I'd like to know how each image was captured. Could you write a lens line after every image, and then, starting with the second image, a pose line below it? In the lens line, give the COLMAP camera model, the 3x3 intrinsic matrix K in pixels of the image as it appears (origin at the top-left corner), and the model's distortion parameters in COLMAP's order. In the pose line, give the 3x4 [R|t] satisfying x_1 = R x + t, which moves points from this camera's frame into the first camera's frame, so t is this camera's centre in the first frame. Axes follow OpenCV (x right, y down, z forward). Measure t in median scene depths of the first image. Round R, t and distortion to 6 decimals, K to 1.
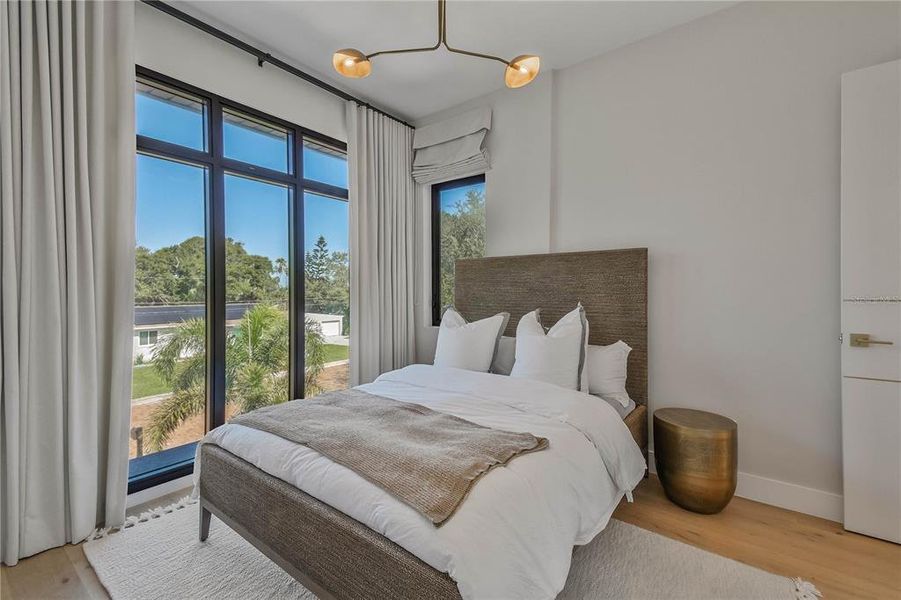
lens RADIAL K [[394.8, 0, 450.5], [0, 394.8, 300.0], [0, 0, 1]] dist [0.011583, 0.000165]
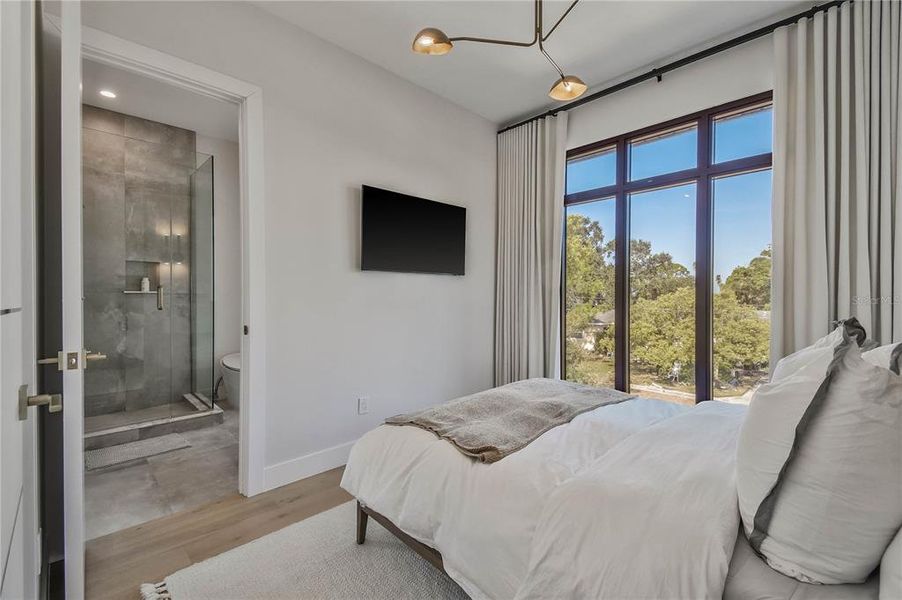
lens RADIAL K [[395.3, 0, 451.0], [0, 395.3, 300.0], [0, 0, 1]] dist [0.011583, 0.000165]
pose [[-0.154776, 0.000844, -0.987949, 0.620468], [-0.024251, 0.999695, 0.004653, 0.006179], [0.987652, 0.024679, -0.154709, 0.586100]]
